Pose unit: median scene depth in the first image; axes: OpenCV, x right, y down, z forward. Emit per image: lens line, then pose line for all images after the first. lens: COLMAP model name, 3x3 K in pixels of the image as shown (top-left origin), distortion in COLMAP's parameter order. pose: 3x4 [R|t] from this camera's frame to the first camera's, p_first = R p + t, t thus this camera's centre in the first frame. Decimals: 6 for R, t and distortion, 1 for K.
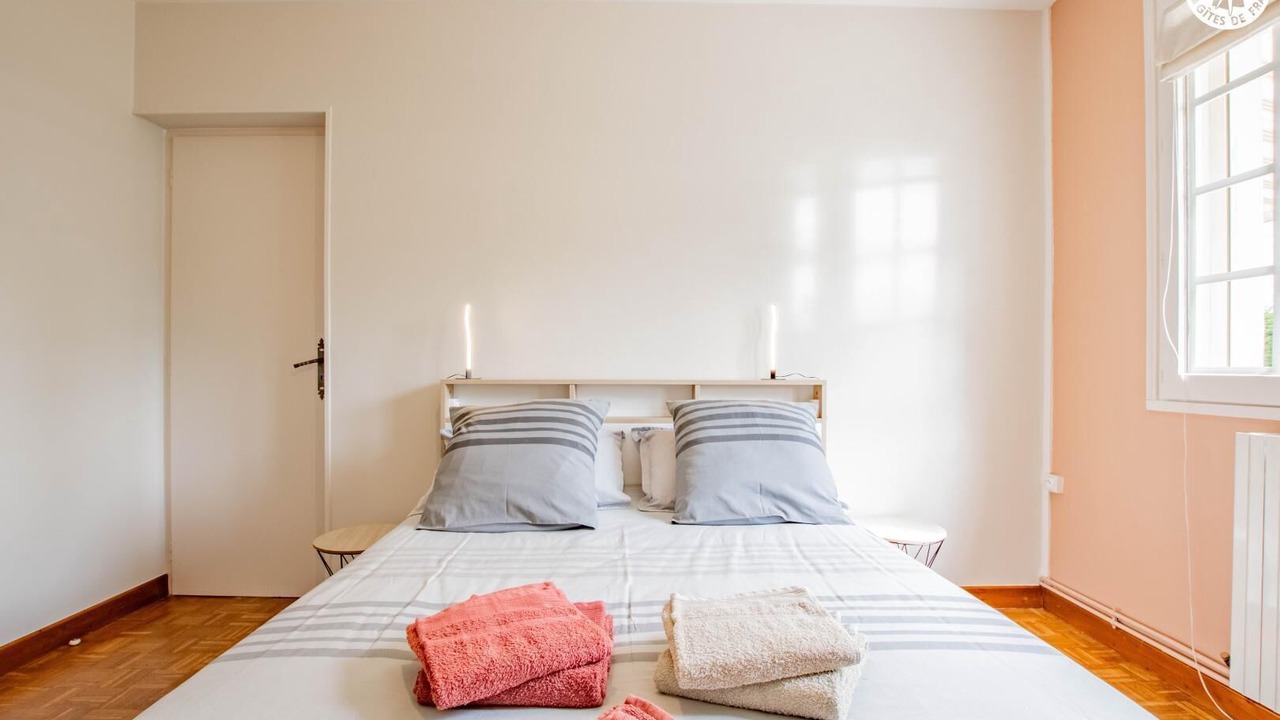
lens RADIAL K [[599.8, 0, 638.4], [0, 599.8, 371.9], [0, 0, 1]] dist [-0.029562, 0.000169]
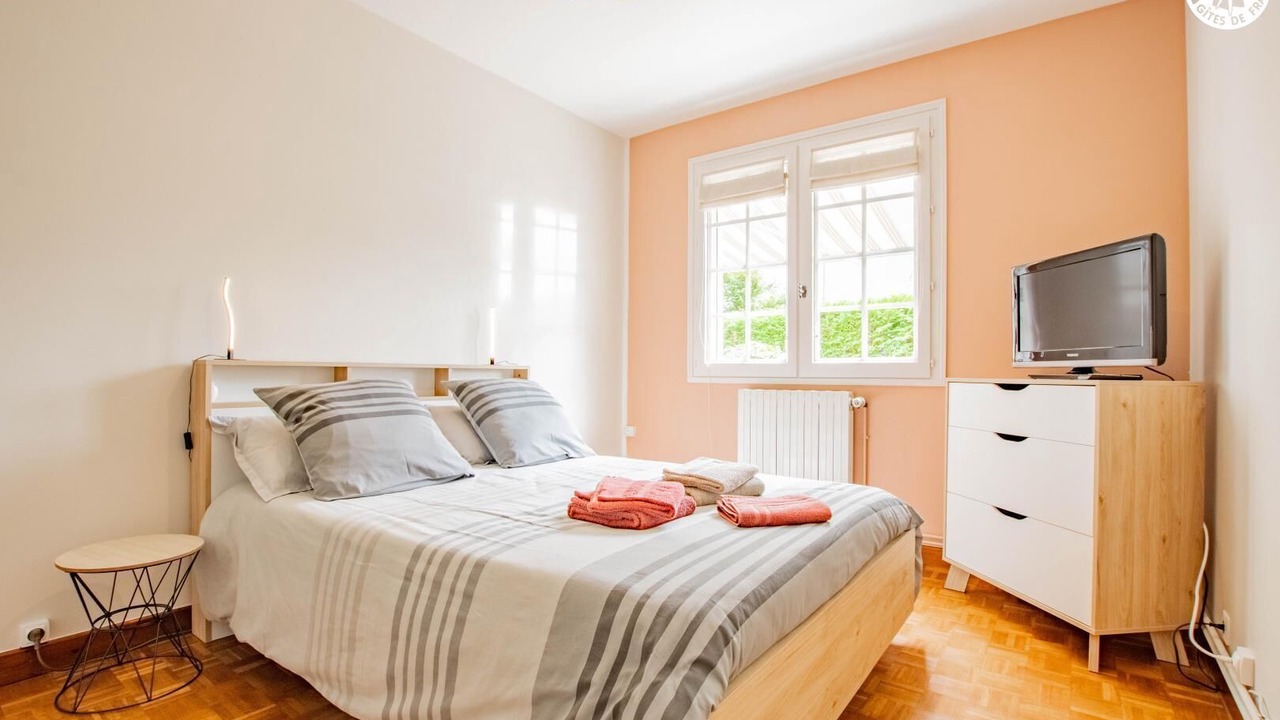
lens RADIAL K [[599.8, 0, 638.4], [0, 599.8, 371.9], [0, 0, 1]] dist [-0.029562, 0.000169]
pose [[0.605628, 0.005022, 0.795732, -0.823974], [-0.002432, 0.999987, -0.004461, 0.043614], [-0.795745, 0.000767, 0.605632, -0.038213]]
